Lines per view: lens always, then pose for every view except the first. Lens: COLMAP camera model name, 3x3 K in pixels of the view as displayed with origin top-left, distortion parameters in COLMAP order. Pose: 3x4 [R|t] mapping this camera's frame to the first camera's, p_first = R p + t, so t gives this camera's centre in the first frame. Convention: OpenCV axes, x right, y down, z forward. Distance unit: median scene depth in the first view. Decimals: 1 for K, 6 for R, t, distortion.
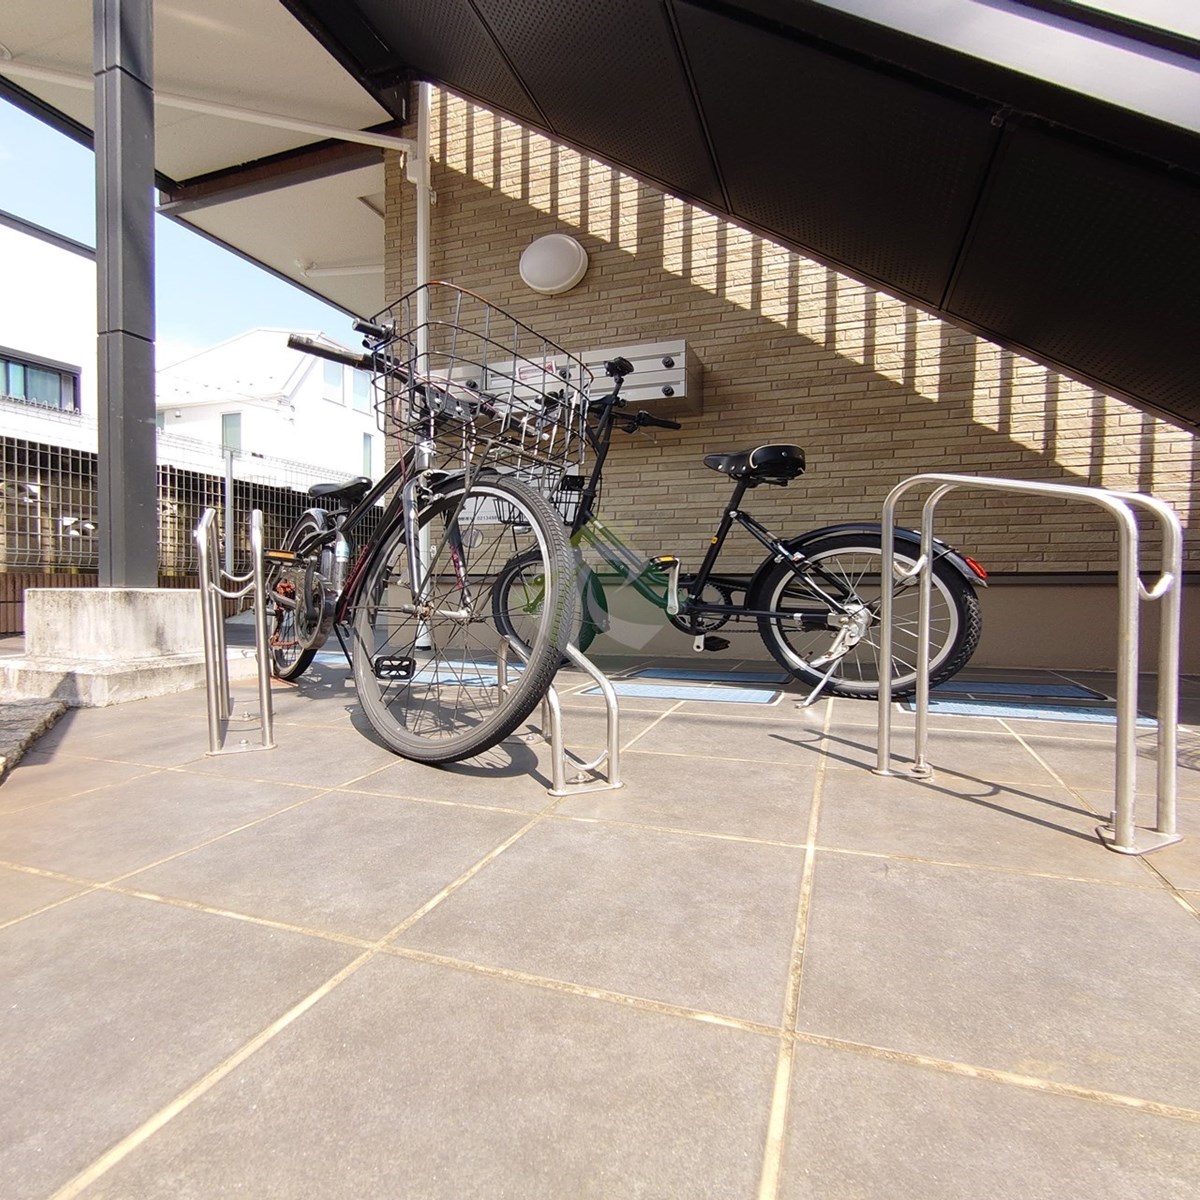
lens RADIAL K [[616.7, 0, 600.7], [0, 616.7, 594.3], [0, 0, 1]] dist [0.001763, 0.000407]
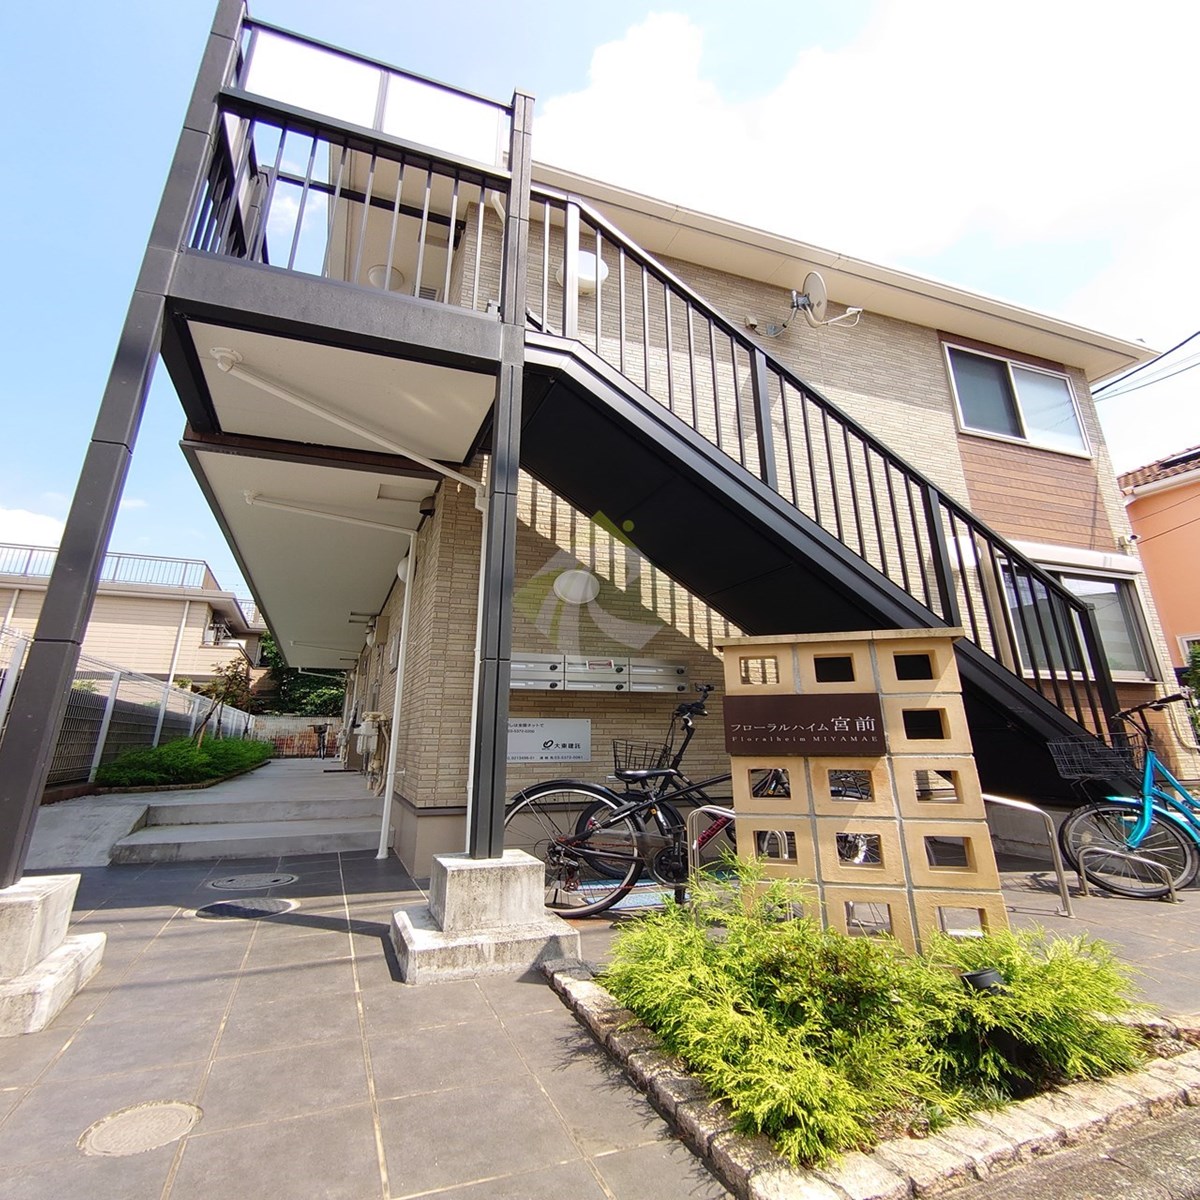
lens RADIAL K [[542.3, 0, 602.9], [0, 542.3, 600.5], [0, 0, 1]] dist [0.000105, 0.000073]
pose [[0.815649, 0.151516, 0.558354, -0.801741], [0.021812, 0.956358, -0.291383, -0.115300], [-0.578135, 0.249846, 0.776748, -0.073827]]
